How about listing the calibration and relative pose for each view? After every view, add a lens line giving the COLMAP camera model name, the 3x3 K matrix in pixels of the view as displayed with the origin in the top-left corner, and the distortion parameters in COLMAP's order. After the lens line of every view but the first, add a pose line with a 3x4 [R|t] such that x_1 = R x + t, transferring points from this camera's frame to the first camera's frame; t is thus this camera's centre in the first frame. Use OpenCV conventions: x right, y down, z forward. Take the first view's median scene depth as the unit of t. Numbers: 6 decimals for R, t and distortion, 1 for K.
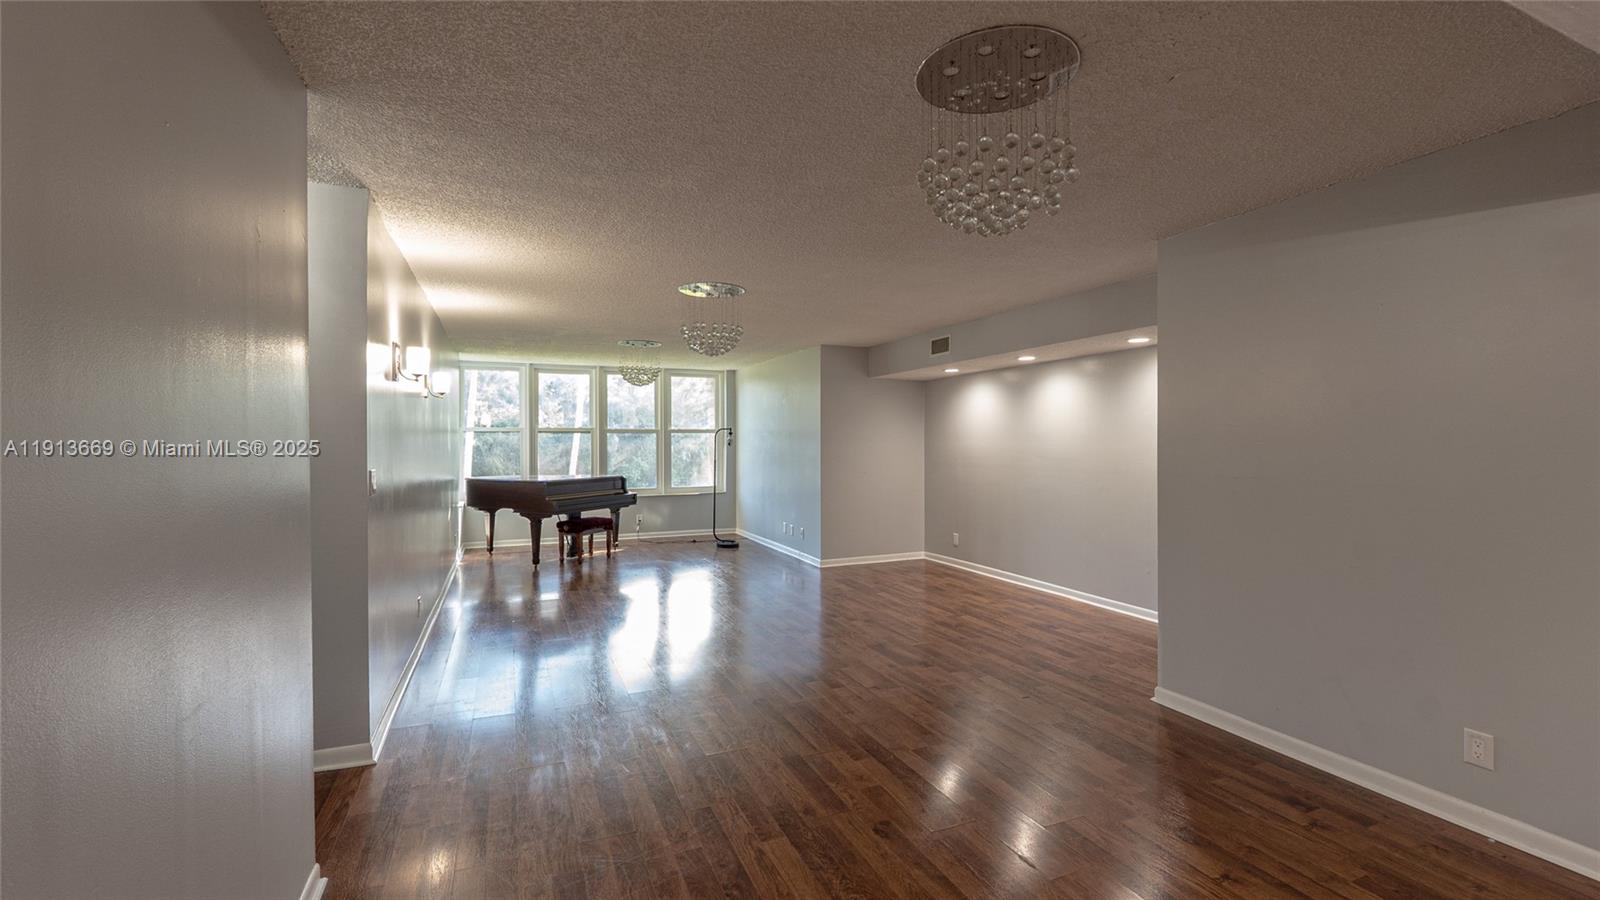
lens RADIAL K [[672.5, 0, 790.3], [0, 672.5, 454.2], [0, 0, 1]] dist [-0.004709, -0.001823]
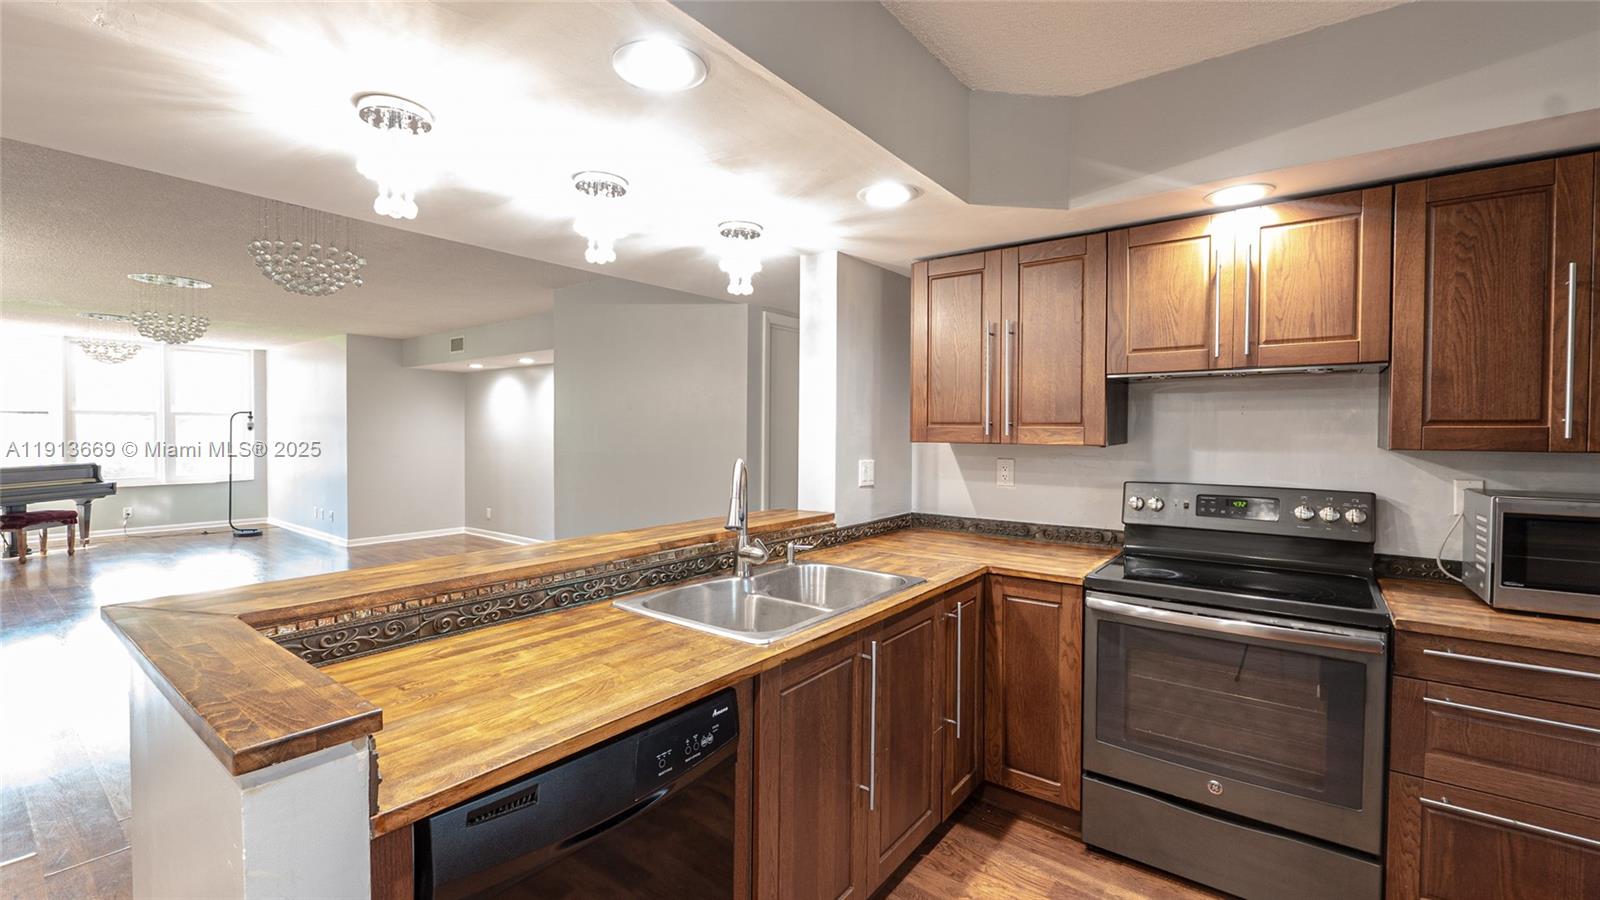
lens RADIAL K [[672.5, 0, 795.1], [0, 672.5, 443.9], [0, 0, 1]] dist [-0.004709, -0.001823]
pose [[0.873069, -0.002721, 0.487590, 0.134309], [0.000178, 0.999986, 0.005263, 0.002443], [-0.487597, -0.004508, 0.873057, -0.229331]]
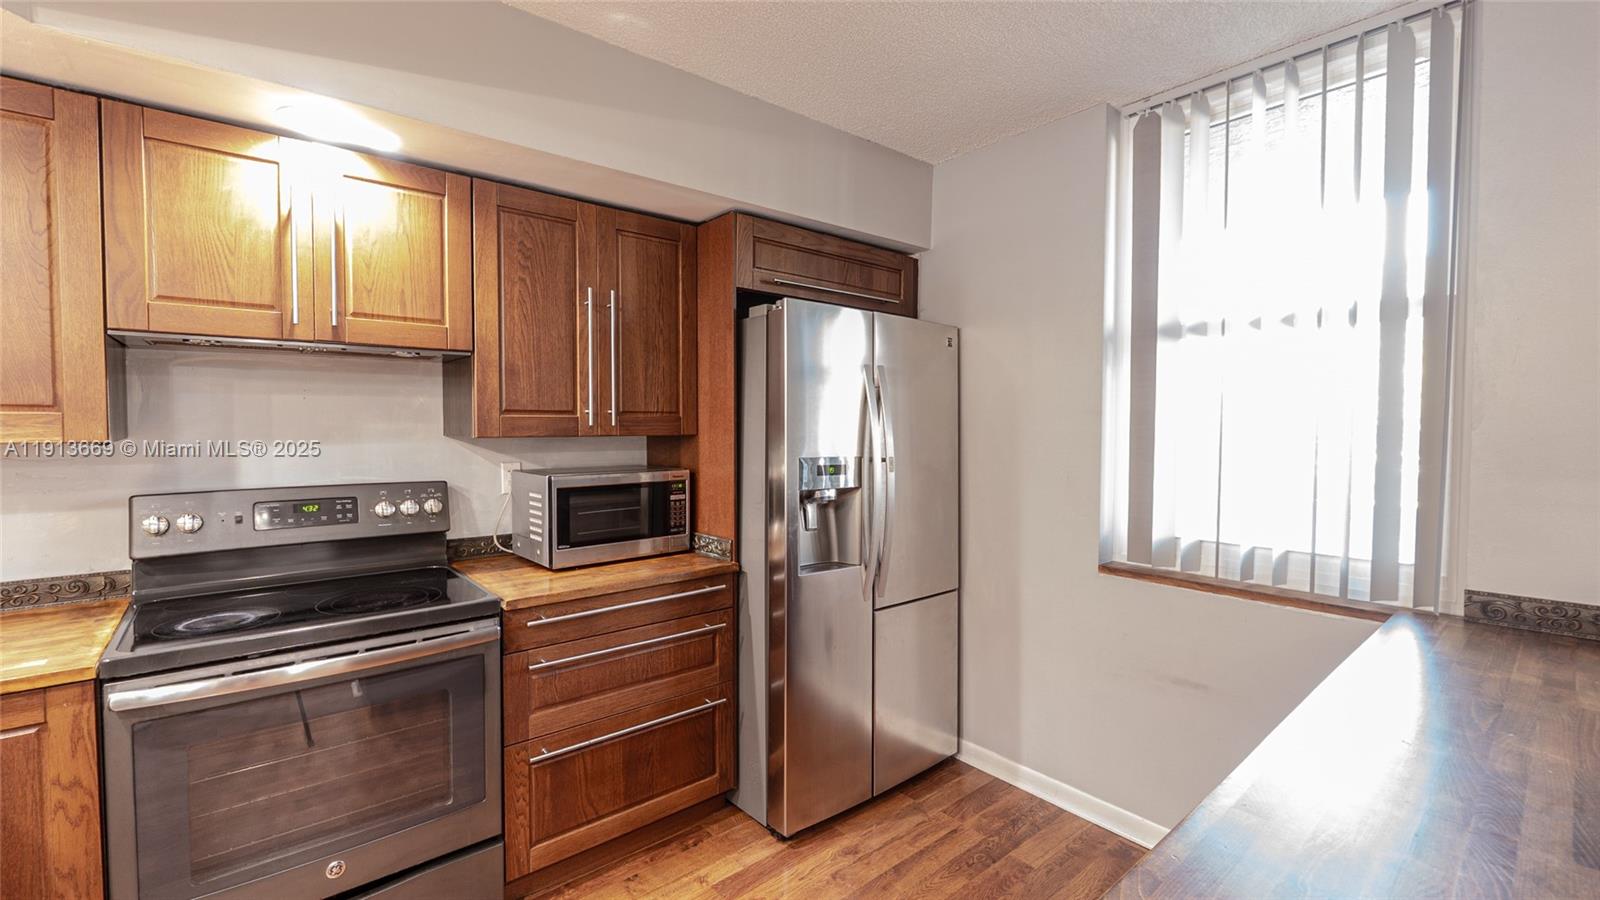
lens RADIAL K [[672.5, 0, 789.6], [0, 672.5, 444.1], [0, 0, 1]] dist [-0.004709, -0.001823]
pose [[-0.294538, -0.030908, 0.955140, 0.156289], [0.010076, 0.999321, 0.035445, 0.001178], [-0.955587, 0.020064, -0.294027, -0.184592]]
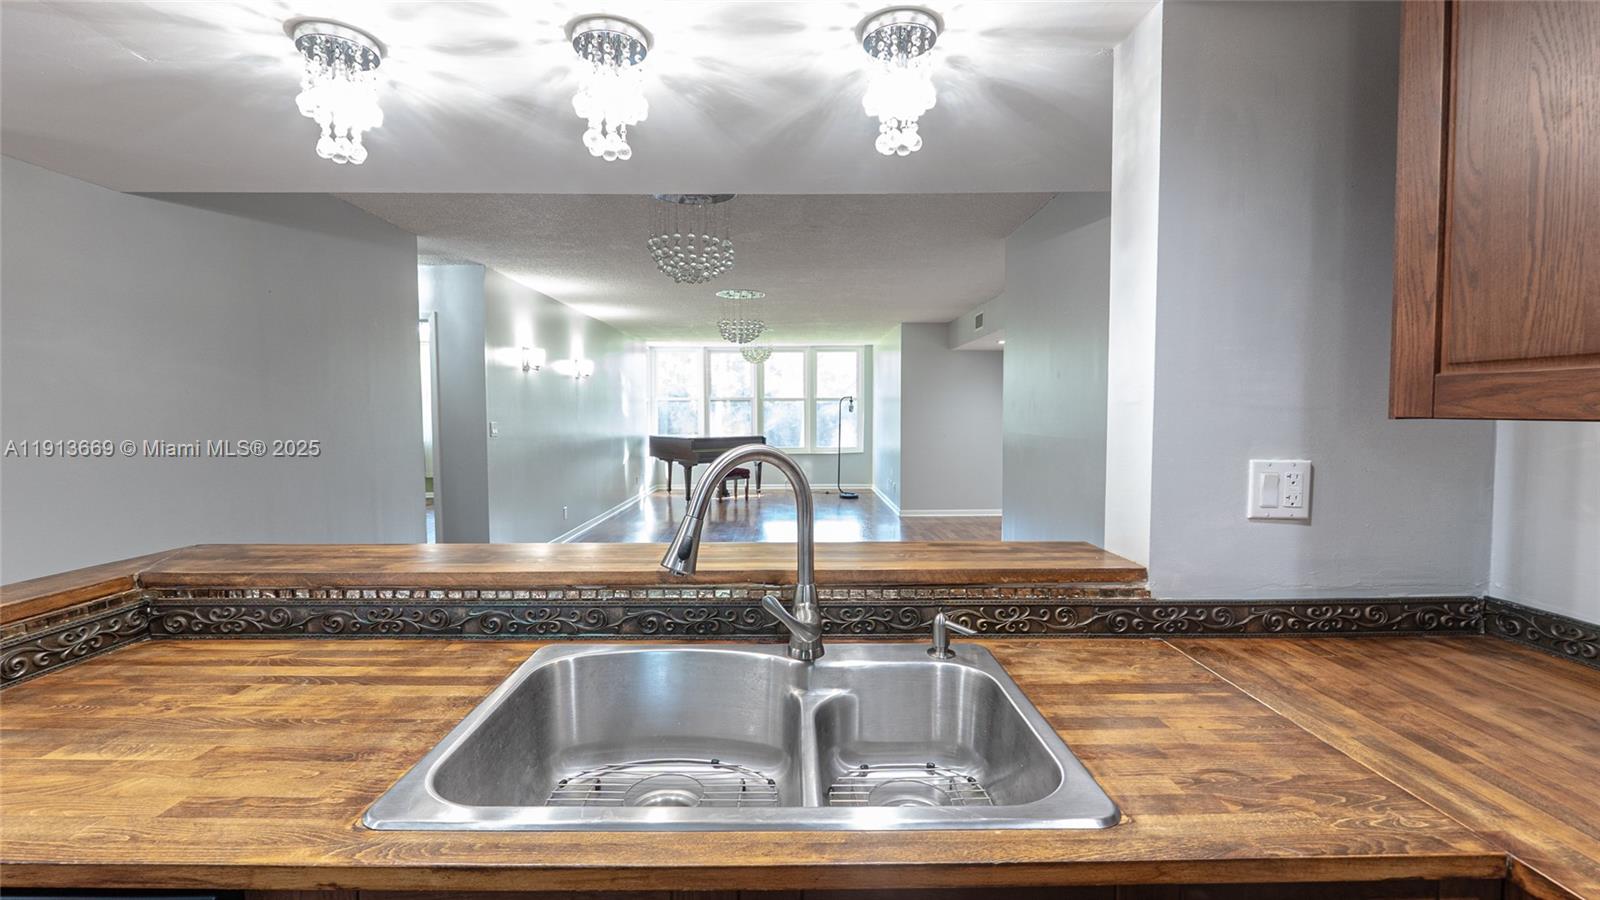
lens RADIAL K [[672.5, 0, 805.2], [0, 672.5, 455.1], [0, 0, 1]] dist [-0.004709, -0.001823]
pose [[0.922470, 0.026762, -0.385141, 0.313987], [-0.007935, 0.998698, 0.050392, 0.004986], [0.385988, -0.043429, 0.921481, -0.113624]]
